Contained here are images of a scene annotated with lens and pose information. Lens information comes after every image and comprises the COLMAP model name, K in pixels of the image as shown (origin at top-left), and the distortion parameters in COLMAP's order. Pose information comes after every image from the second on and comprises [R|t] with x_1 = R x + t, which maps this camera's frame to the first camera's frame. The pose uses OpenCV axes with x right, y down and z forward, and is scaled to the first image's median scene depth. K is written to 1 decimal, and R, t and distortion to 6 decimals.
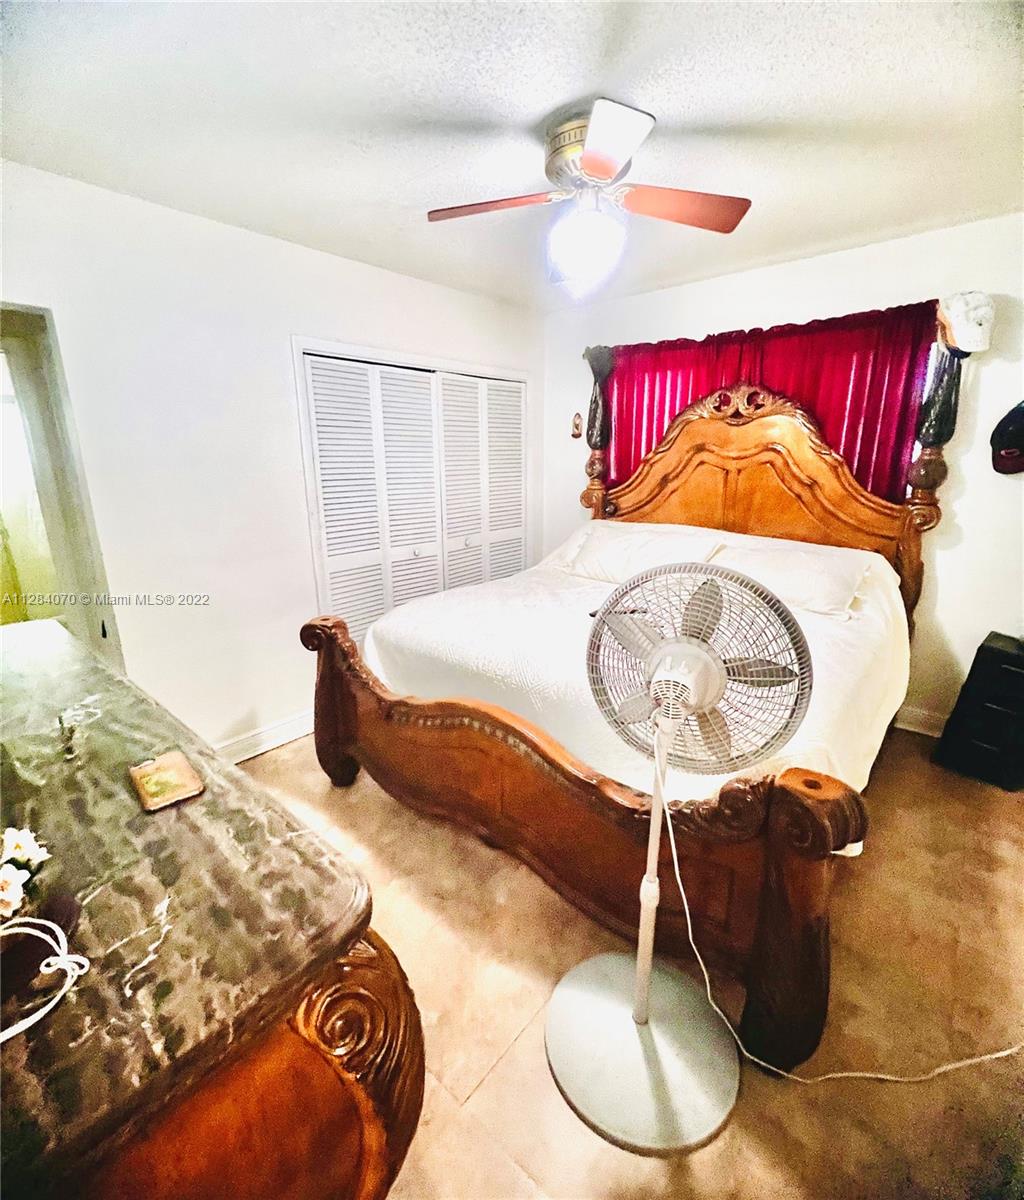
lens RADIAL K [[542.7, 0, 513.4], [0, 542.7, 600.7], [0, 0, 1]] dist [-0.000226, -0.000214]
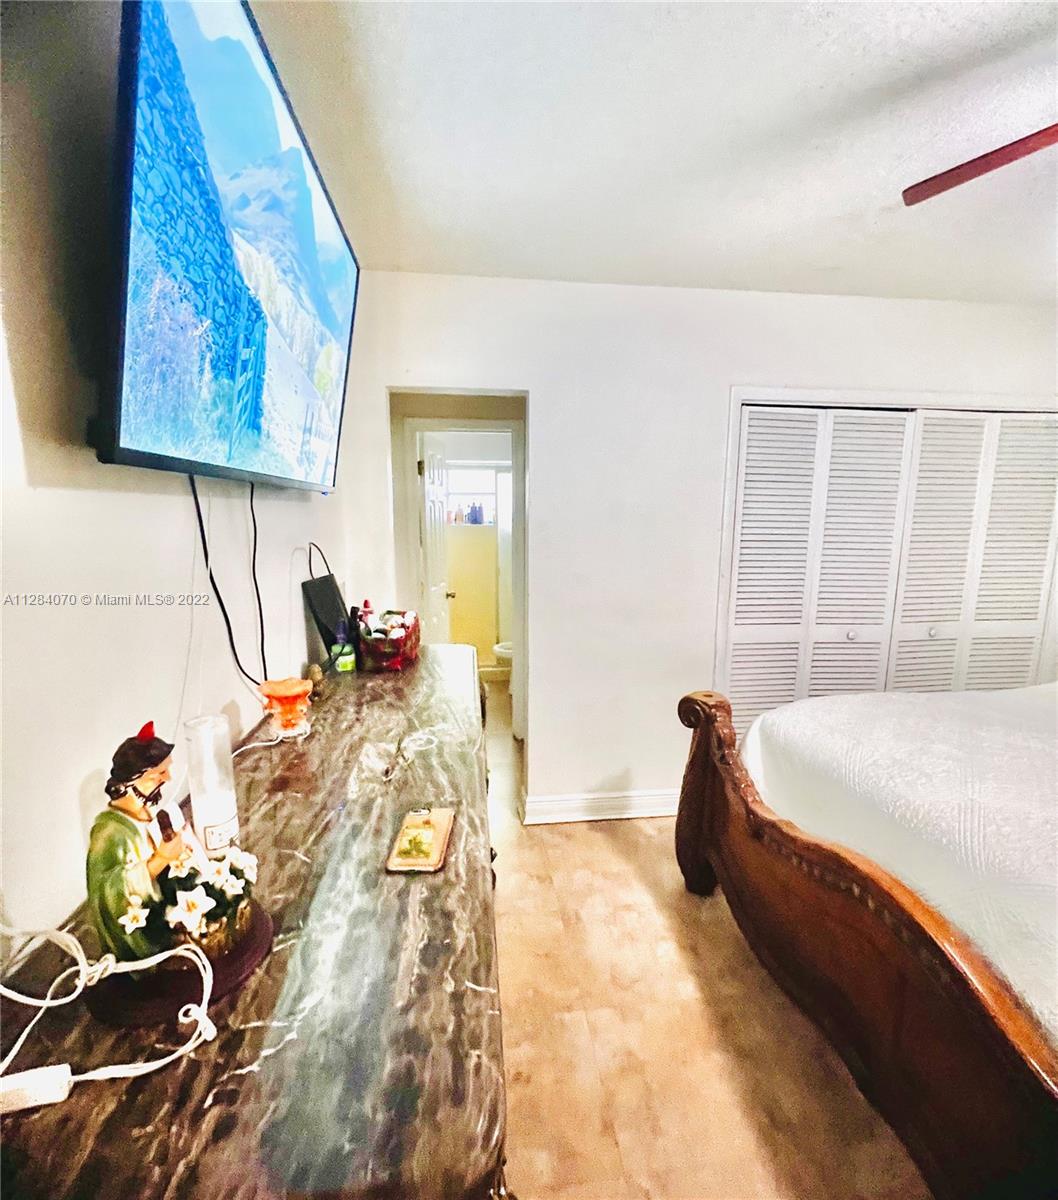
lens RADIAL K [[537.9, 0, 573.4], [0, 537.9, 605.7], [0, 0, 1]] dist [-0.020926, 0.012367]
pose [[0.729703, 0.120967, -0.672978, 0.059226], [-0.188854, 0.981596, -0.028332, -0.042576], [0.657166, 0.147768, 0.739119, 0.199091]]
